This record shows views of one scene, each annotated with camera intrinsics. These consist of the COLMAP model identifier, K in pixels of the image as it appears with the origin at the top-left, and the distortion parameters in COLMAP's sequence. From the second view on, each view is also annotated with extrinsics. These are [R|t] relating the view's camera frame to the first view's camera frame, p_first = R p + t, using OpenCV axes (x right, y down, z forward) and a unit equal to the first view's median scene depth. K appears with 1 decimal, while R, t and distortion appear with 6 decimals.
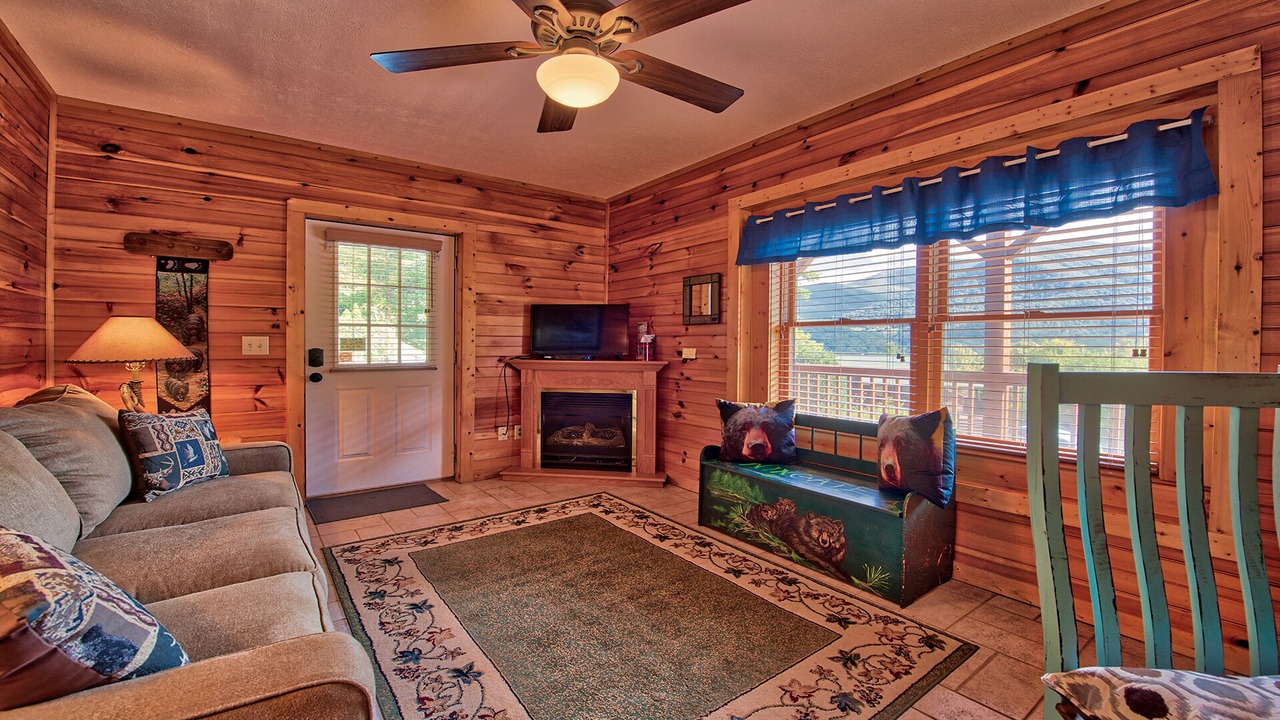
lens RADIAL K [[513.8, 0, 646.9], [0, 513.8, 350.2], [0, 0, 1]] dist [-0.016236, -0.002560]
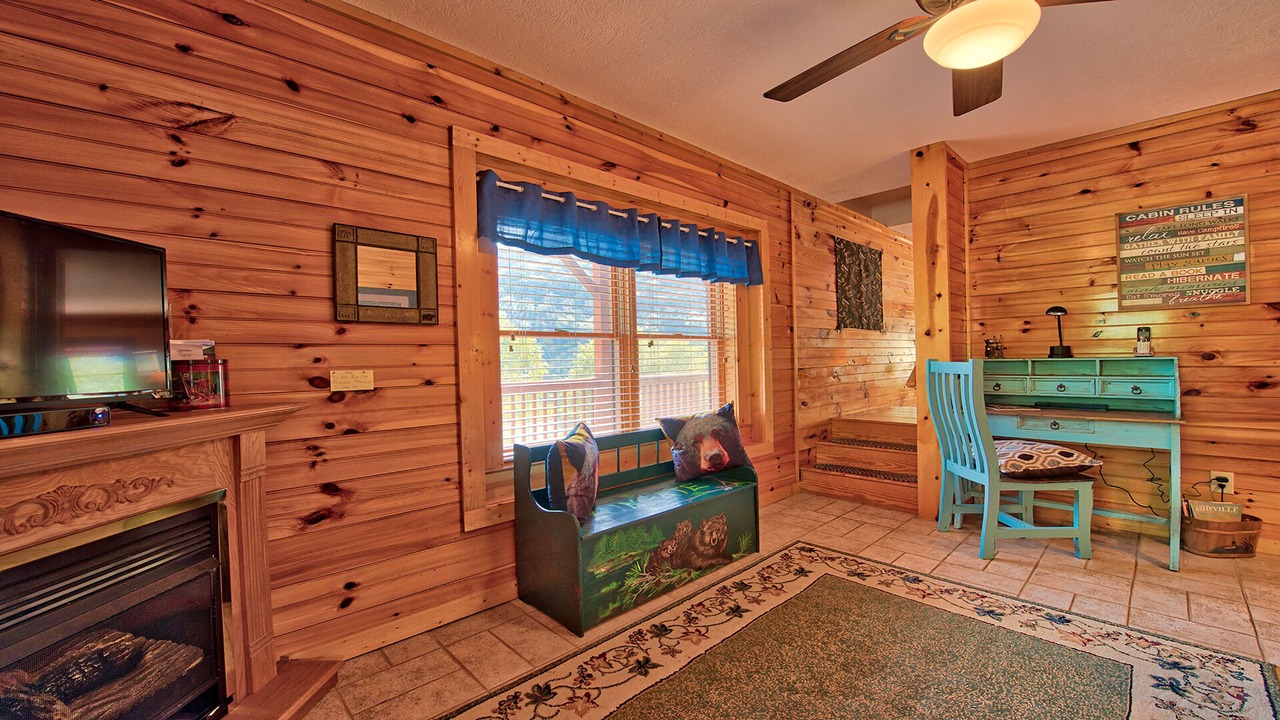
lens RADIAL K [[513.8, 0, 616.5], [0, 513.8, 358.0], [0, 0, 1]] dist [-0.016236, -0.002560]
pose [[-0.084336, -0.008916, 0.996397, -0.564694], [0.022339, 0.999692, 0.010836, -0.019509], [-0.996187, 0.023172, -0.084111, 1.033055]]
